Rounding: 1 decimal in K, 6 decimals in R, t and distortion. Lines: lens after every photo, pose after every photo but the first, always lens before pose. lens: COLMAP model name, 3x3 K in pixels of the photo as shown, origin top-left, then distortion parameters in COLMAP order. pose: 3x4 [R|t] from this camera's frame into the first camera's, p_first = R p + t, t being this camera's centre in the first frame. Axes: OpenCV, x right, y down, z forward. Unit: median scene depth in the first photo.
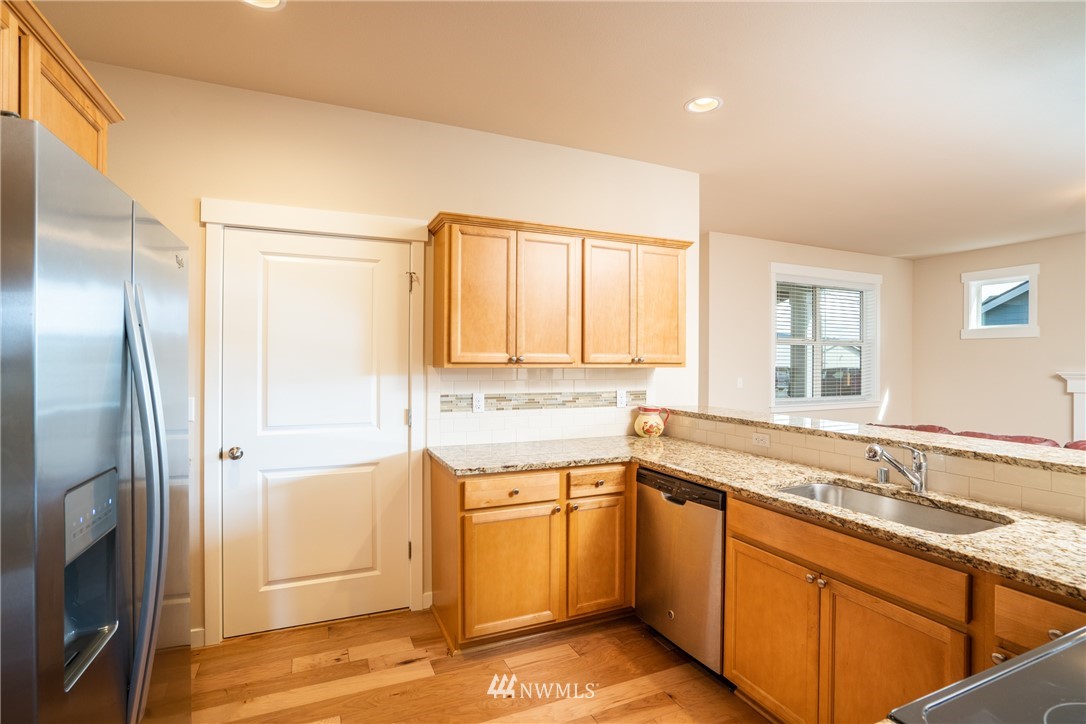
lens RADIAL K [[529.0, 0, 543.0], [0, 529.0, 362.0], [0, 0, 1]] dist [0.001167, 0.000404]
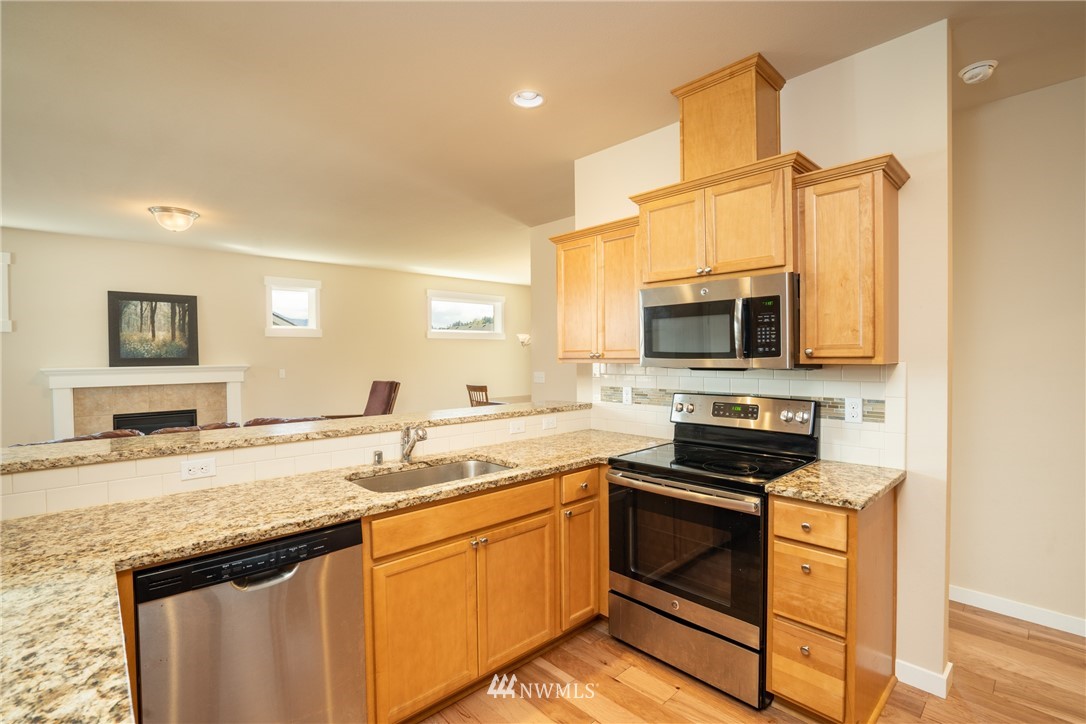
lens RADIAL K [[505.1, 0, 543.0], [0, 505.1, 362.0], [0, 0, 1]] dist [-0.060301, 0.025399]
pose [[-0.323486, -0.016169, 0.946095, -0.464277], [0.005918, 0.999800, 0.019110, -0.011595], [-0.946214, 0.011781, -0.323326, 0.947875]]
